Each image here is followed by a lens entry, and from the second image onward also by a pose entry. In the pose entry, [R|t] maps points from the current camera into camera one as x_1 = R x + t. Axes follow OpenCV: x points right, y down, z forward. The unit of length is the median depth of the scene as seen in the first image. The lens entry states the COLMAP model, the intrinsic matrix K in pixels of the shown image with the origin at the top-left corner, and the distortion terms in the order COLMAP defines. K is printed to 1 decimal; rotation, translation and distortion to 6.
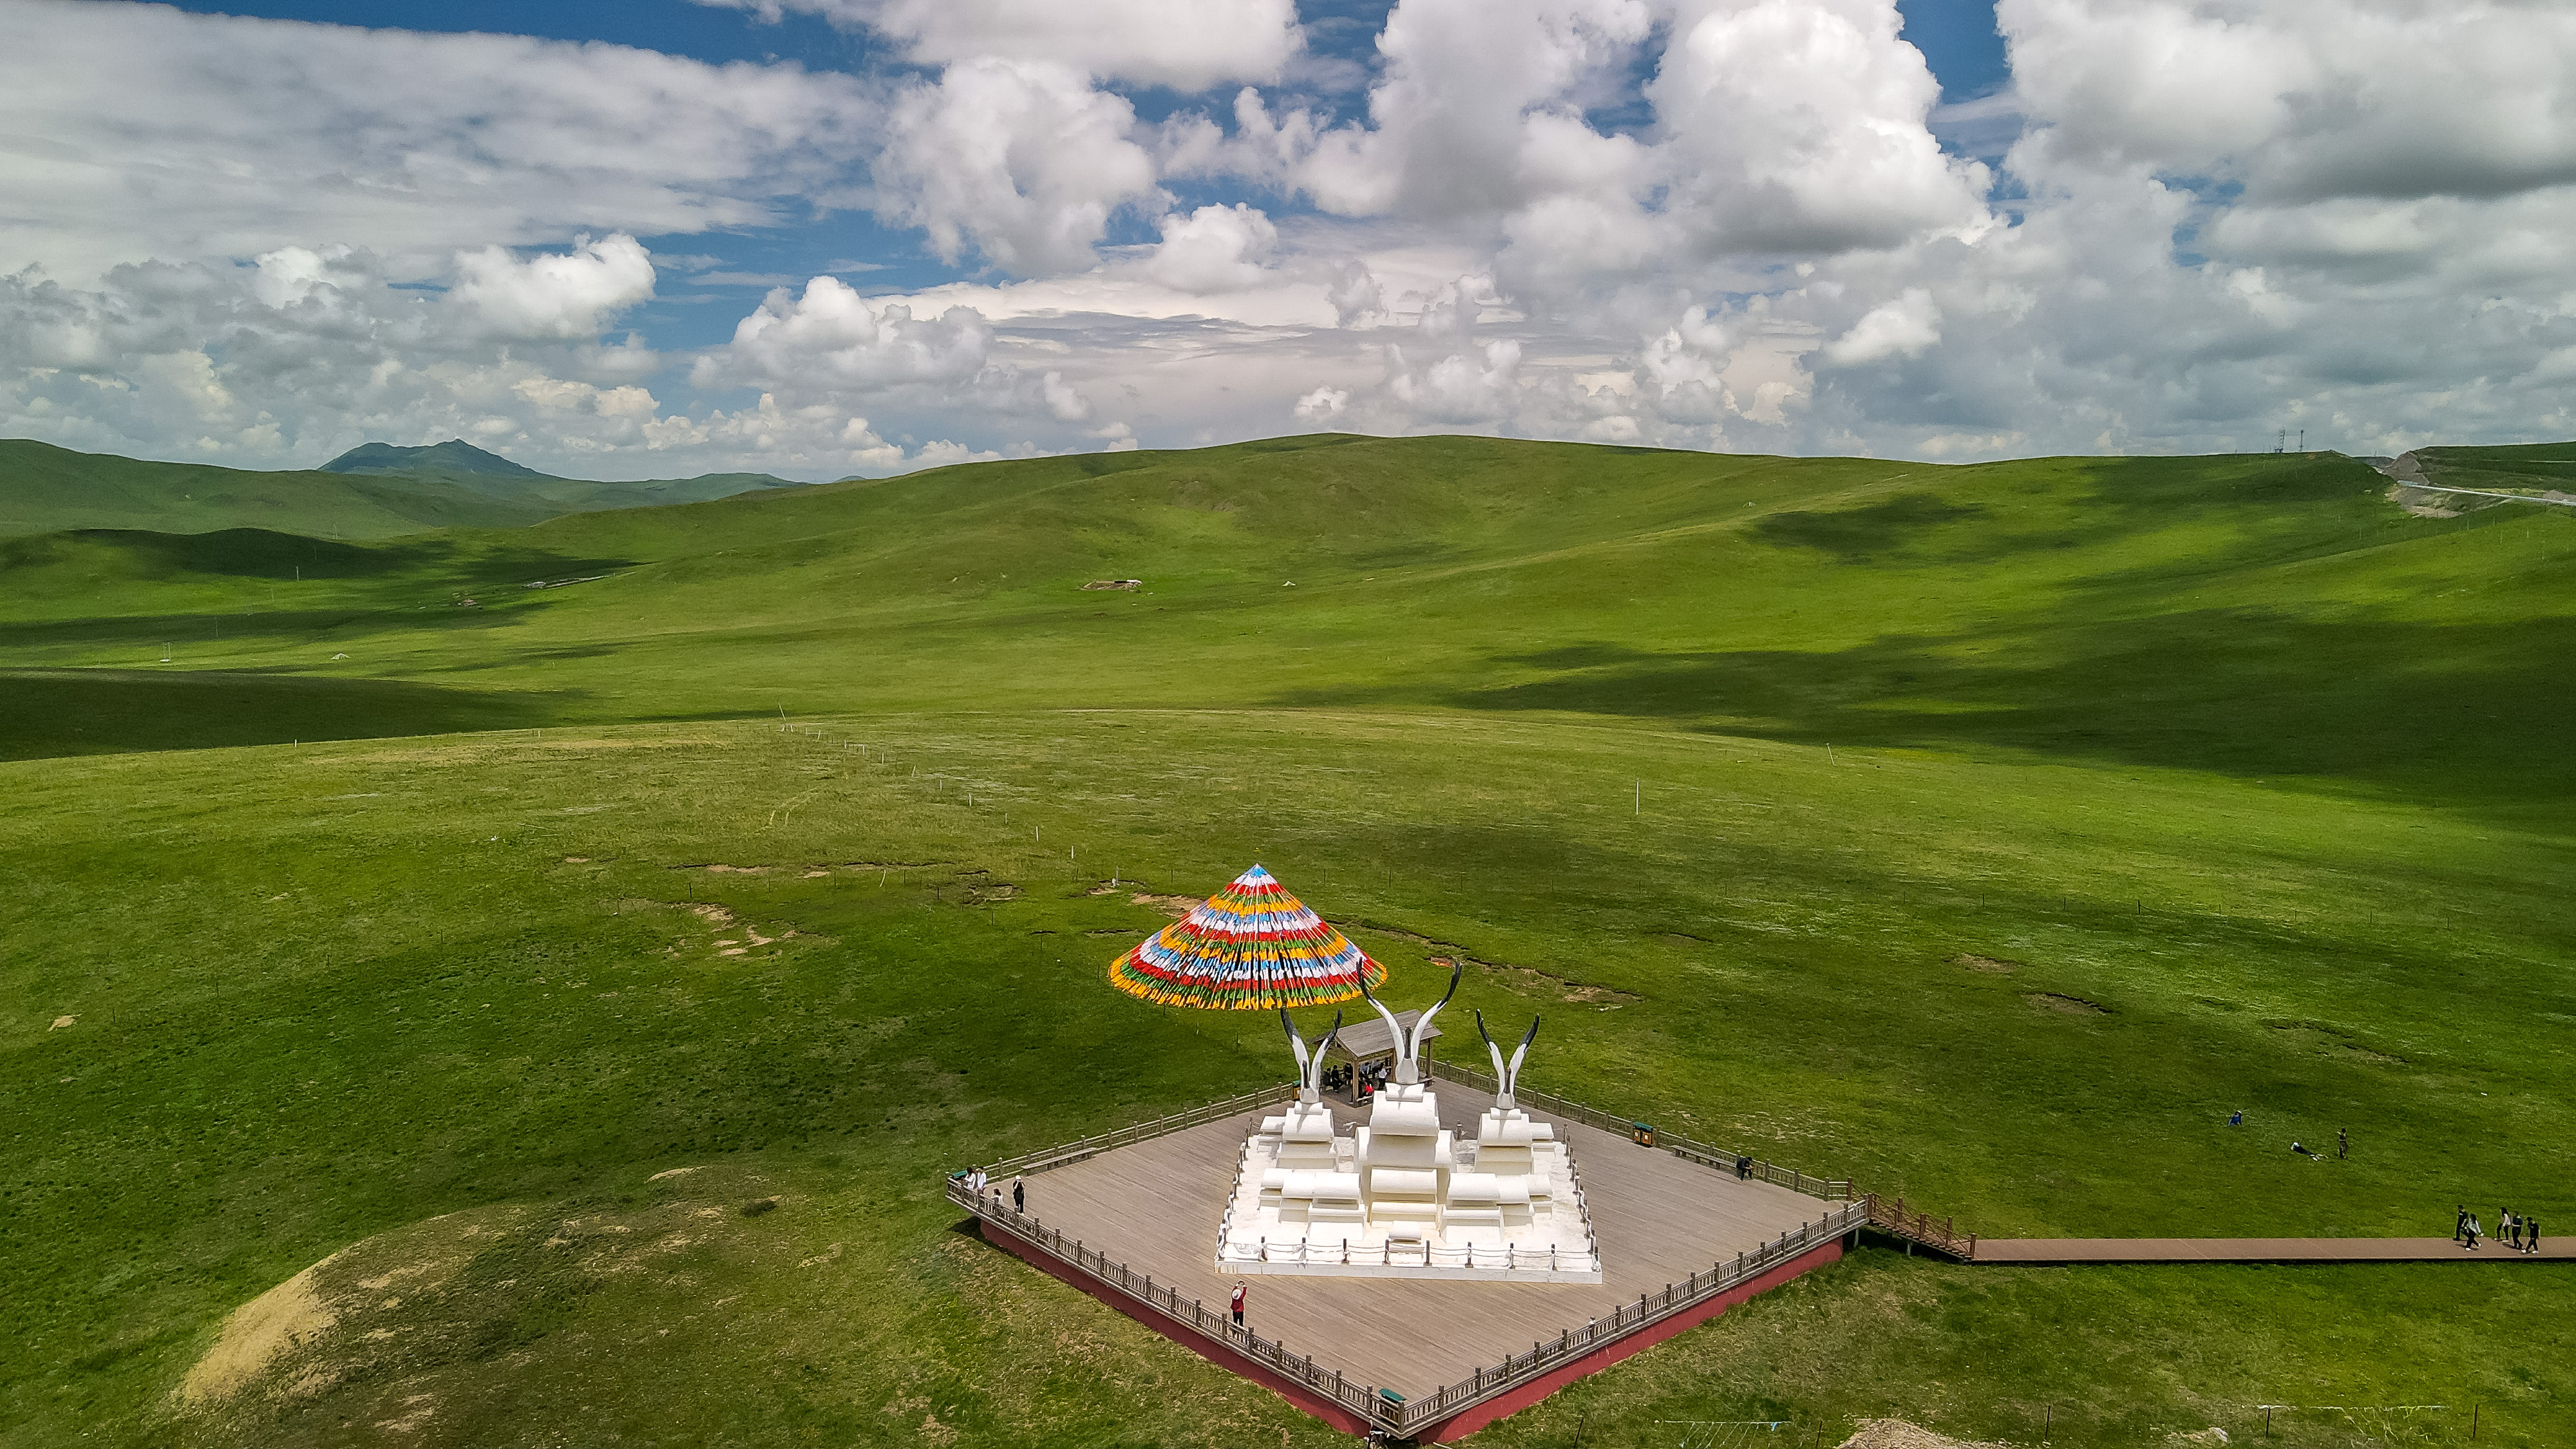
lens RADIAL K [[1921.9, 0, 1300.6], [0, 1921.9, 728.9], [0, 0, 1]] dist [-0.009386, 0.035535]
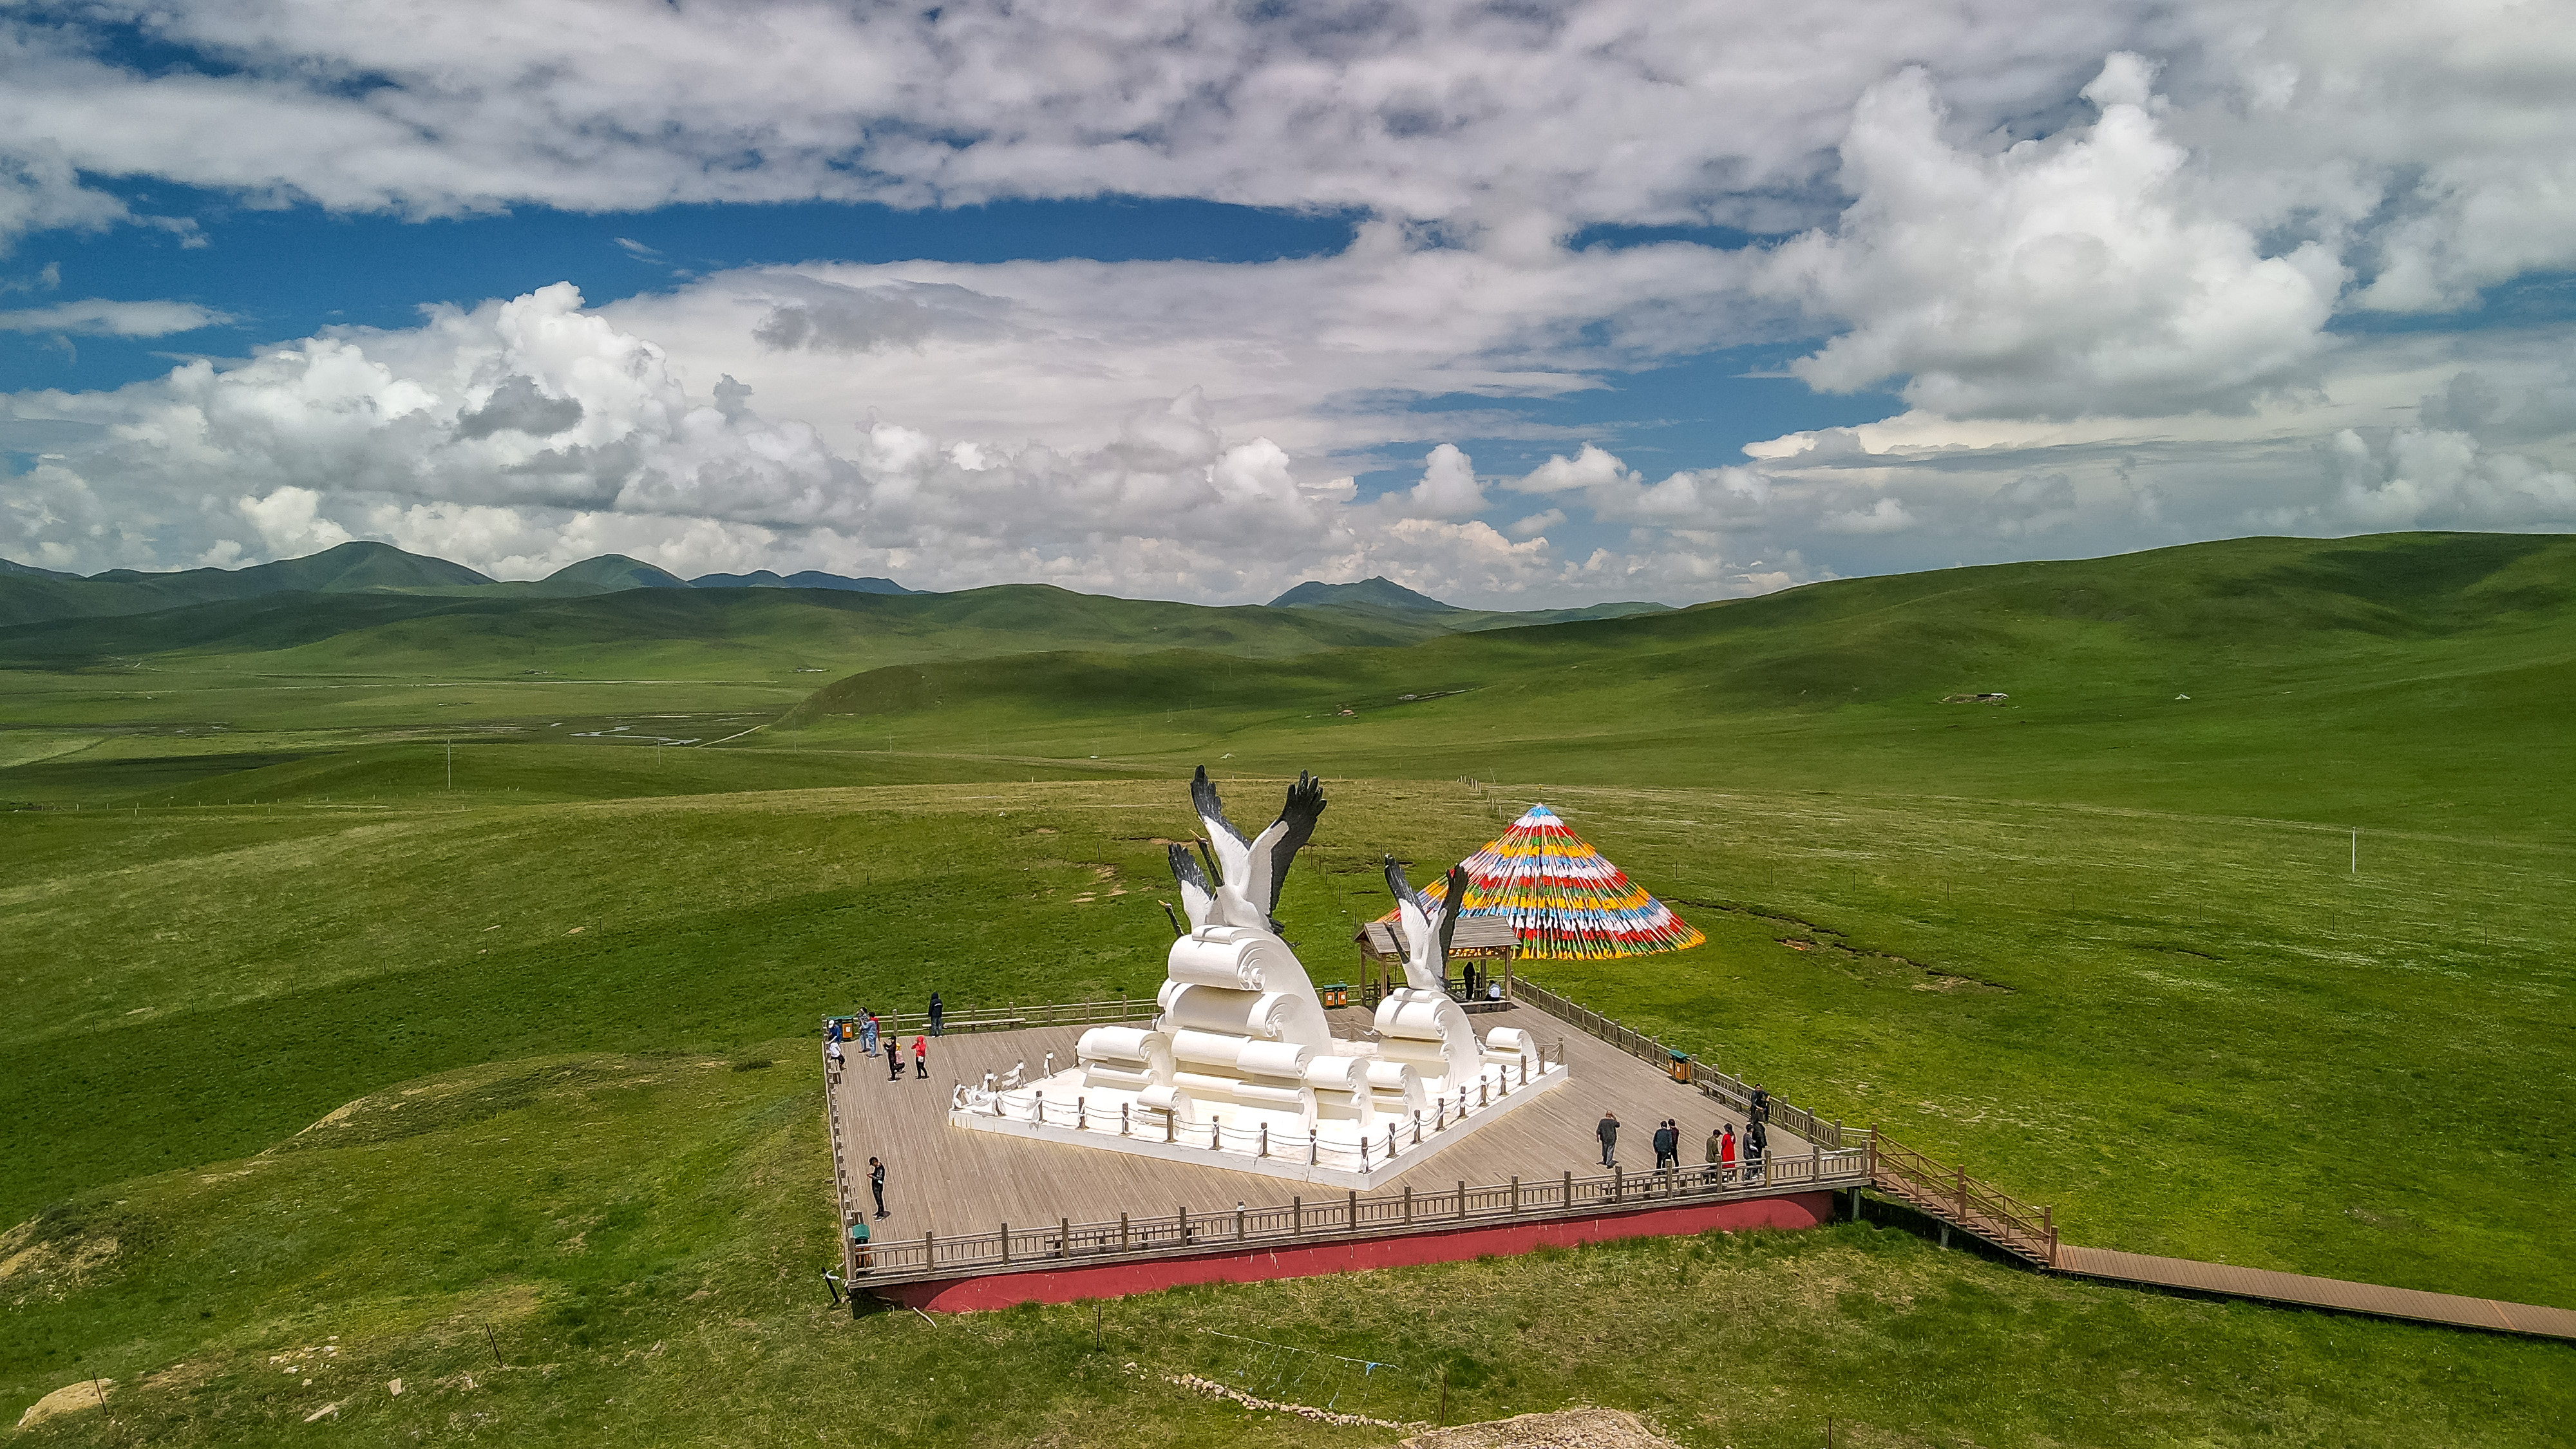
lens RADIAL K [[1921.9, 0, 1281.6], [0, 1921.9, 720.6], [0, 0, 1]] dist [-0.009386, 0.035535]
pose [[0.893029, 0.007362, -0.449940, 0.334641], [-0.039652, 0.997264, -0.062382, 0.118976], [0.448250, 0.073550, 0.890878, 0.247763]]
